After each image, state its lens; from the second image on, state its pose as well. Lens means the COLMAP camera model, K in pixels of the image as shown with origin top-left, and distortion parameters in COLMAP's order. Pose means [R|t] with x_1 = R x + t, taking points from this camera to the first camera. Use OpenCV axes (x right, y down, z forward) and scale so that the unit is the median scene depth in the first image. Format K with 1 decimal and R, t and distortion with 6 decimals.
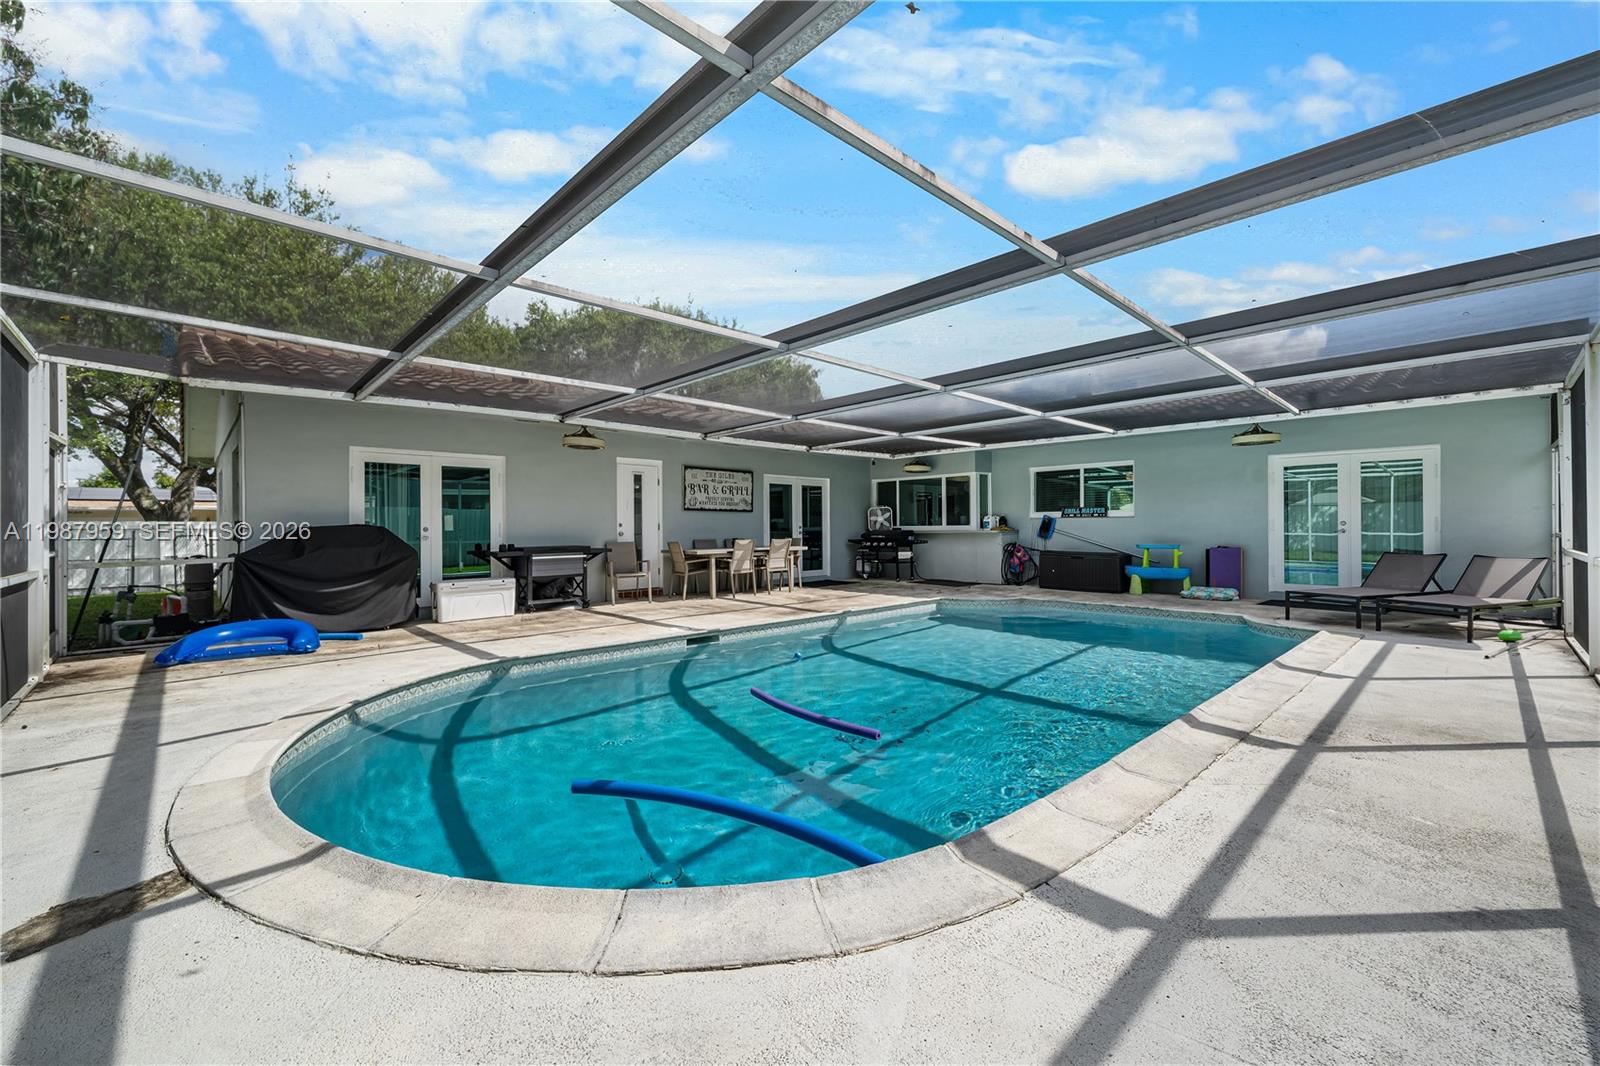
lens RADIAL K [[651.9, 0, 800.0], [0, 651.9, 533.0], [0, 0, 1]] dist [0.020053, 0.000131]
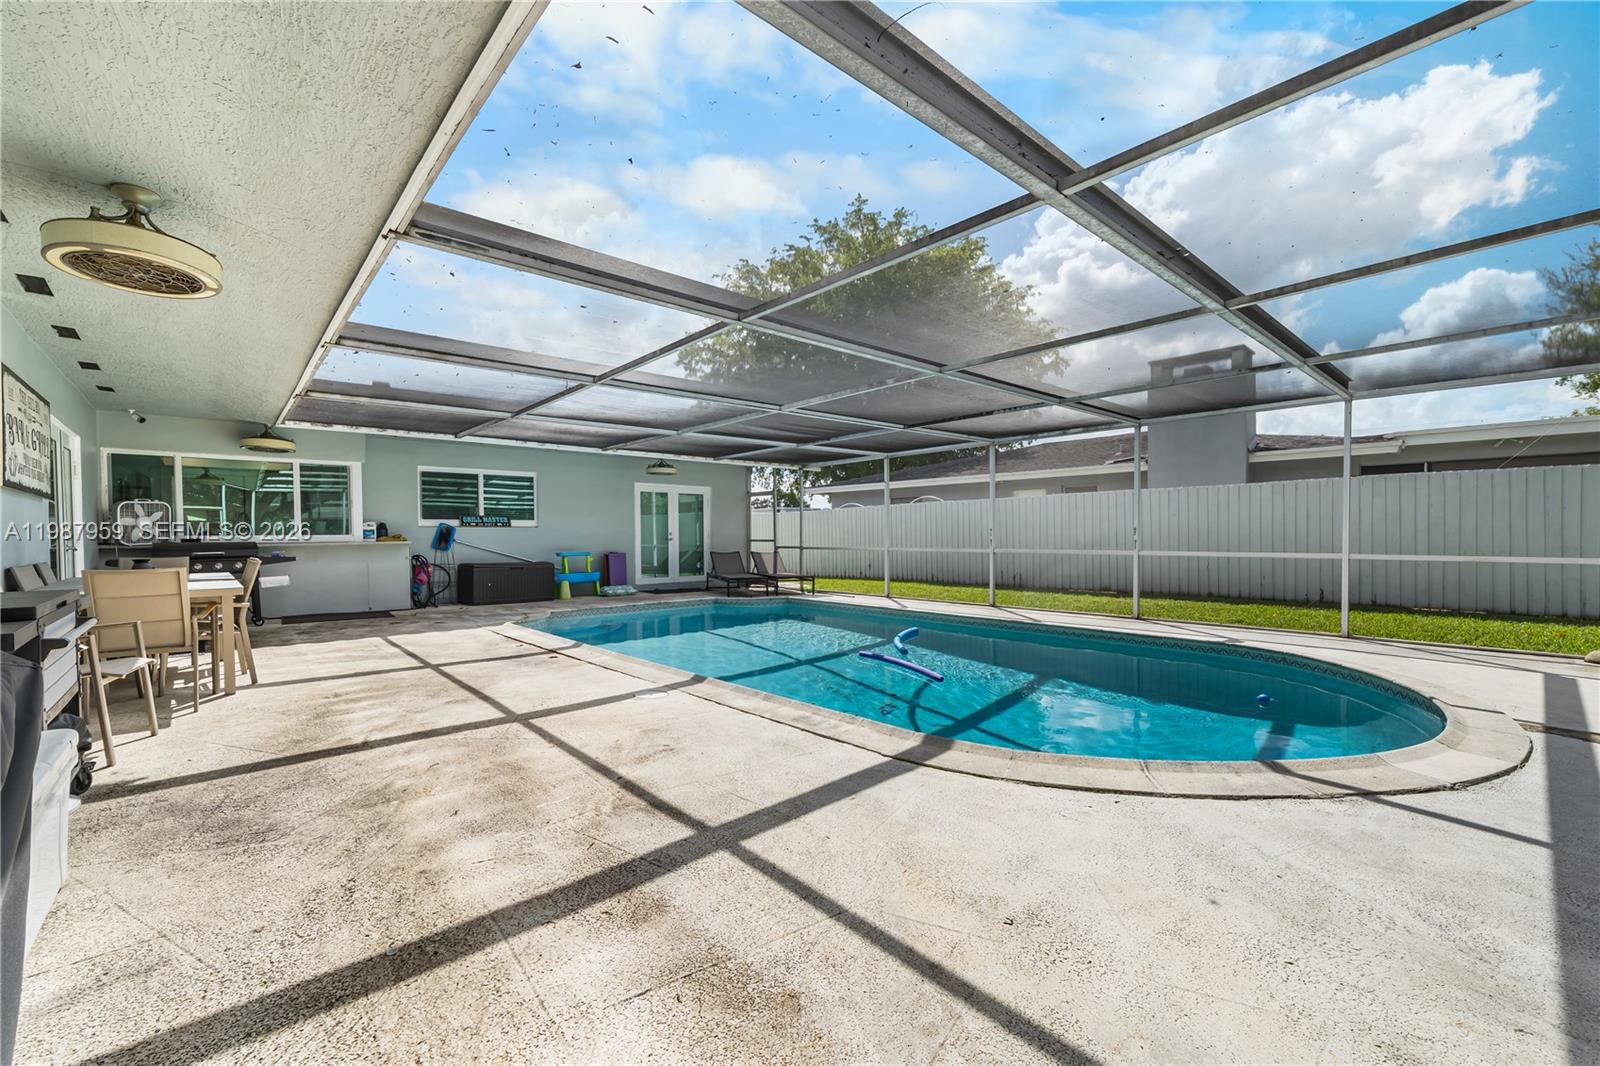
lens RADIAL K [[662.0, 0, 800.0], [0, 662.0, 533.0], [0, 0, 1]] dist [-0.001489, 0.000046]
pose [[0.032878, 0.008168, 0.999426, -0.480943], [0.015495, 0.999842, -0.008681, 0.000653], [-0.999339, 0.015771, 0.032746, 0.502064]]
